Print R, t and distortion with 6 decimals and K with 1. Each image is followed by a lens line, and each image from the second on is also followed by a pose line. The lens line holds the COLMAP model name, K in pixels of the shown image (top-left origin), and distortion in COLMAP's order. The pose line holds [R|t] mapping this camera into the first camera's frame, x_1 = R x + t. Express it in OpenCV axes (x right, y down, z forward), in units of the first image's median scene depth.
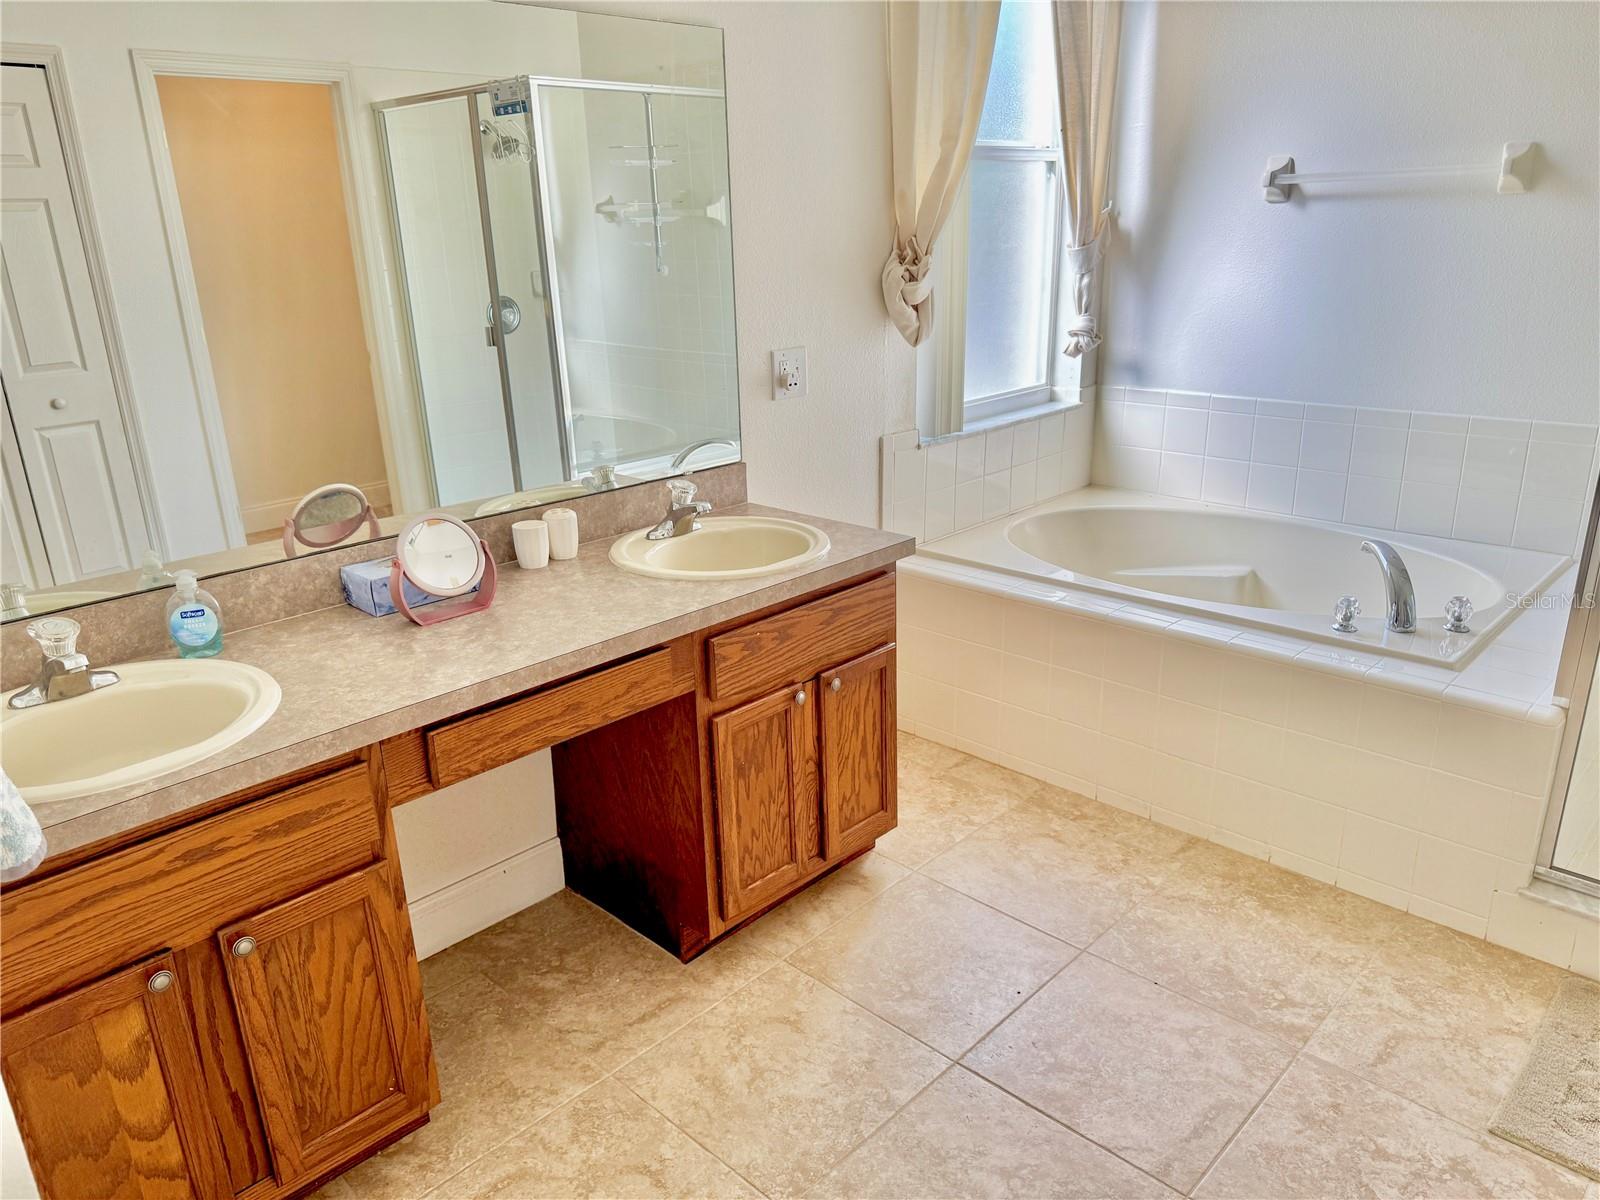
lens RADIAL K [[1134.1, 0, 800.1], [0, 1134.1, 598.7], [0, 0, 1]] dist [0.044407, -0.044058]
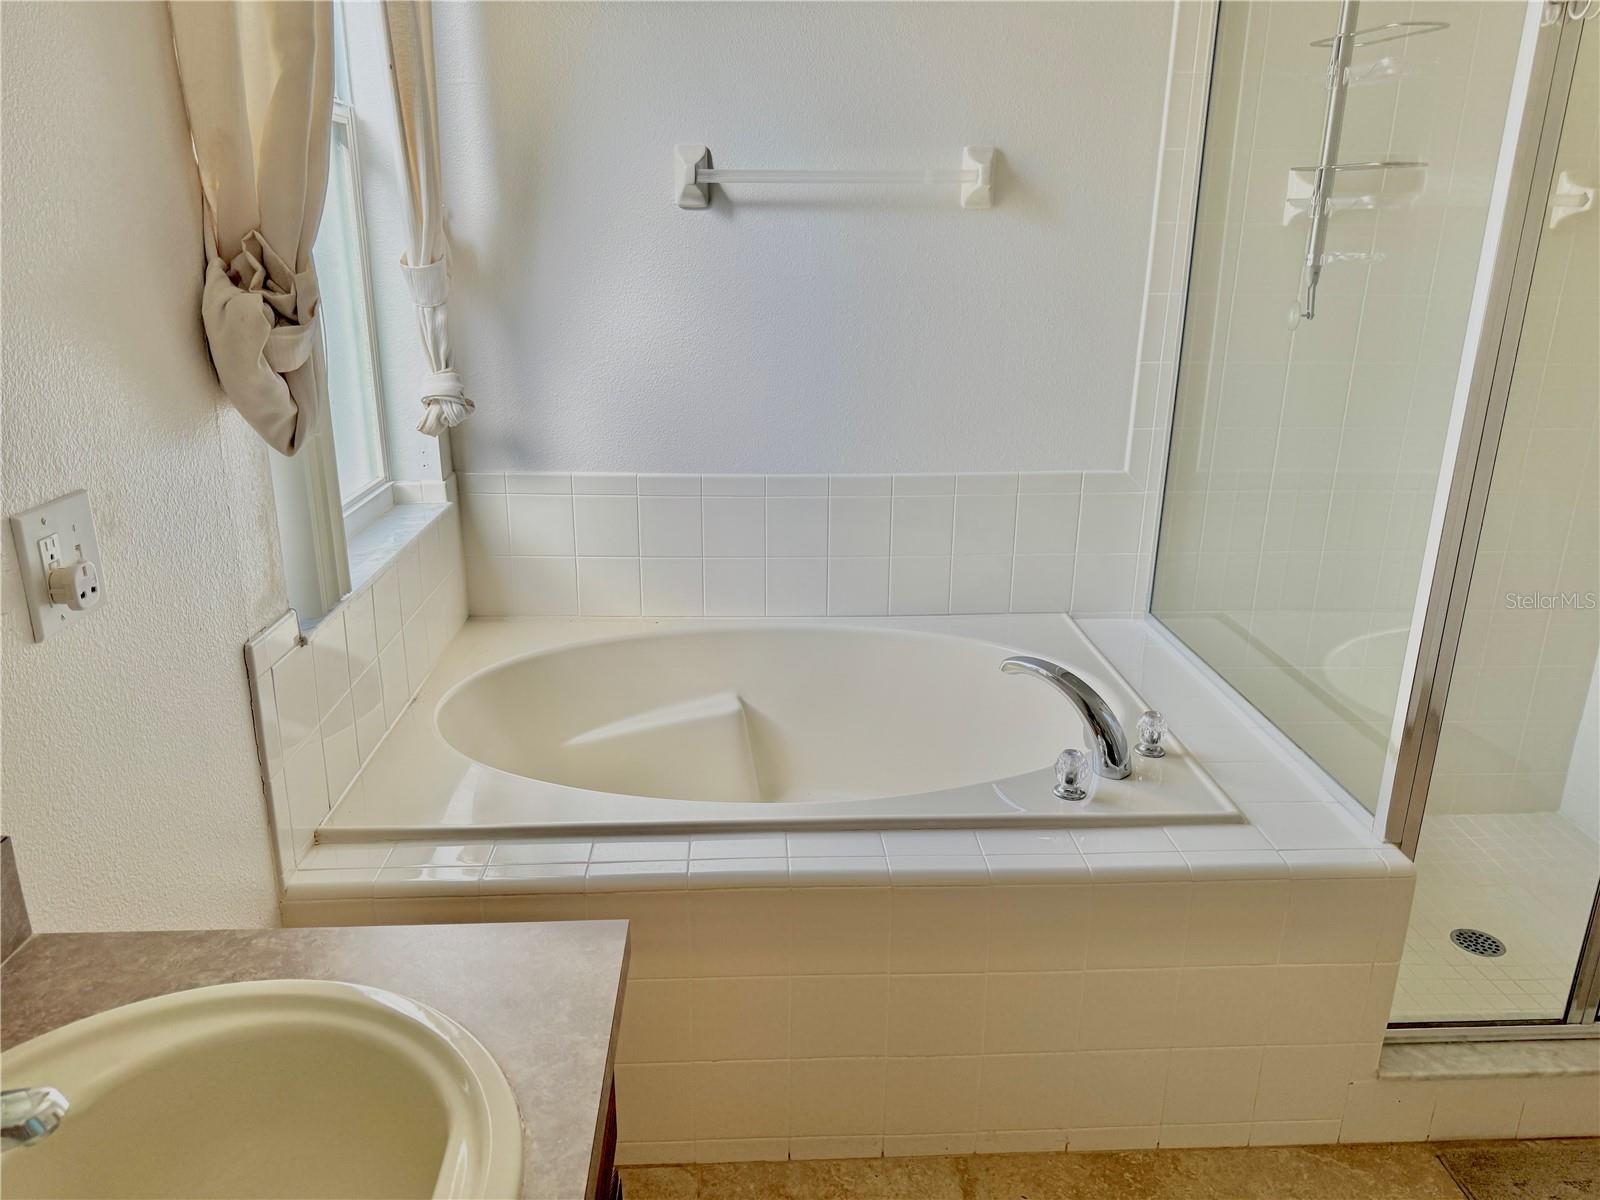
lens RADIAL K [[1134.1, 0, 790.6], [0, 1134.1, 613.5], [0, 0, 1]] dist [0.044407, -0.044058]
pose [[0.691149, -0.197117, 0.695312, -0.097767], [0.206054, 0.975900, 0.071842, -0.135815], [-0.692716, 0.093618, 0.715109, 0.468781]]
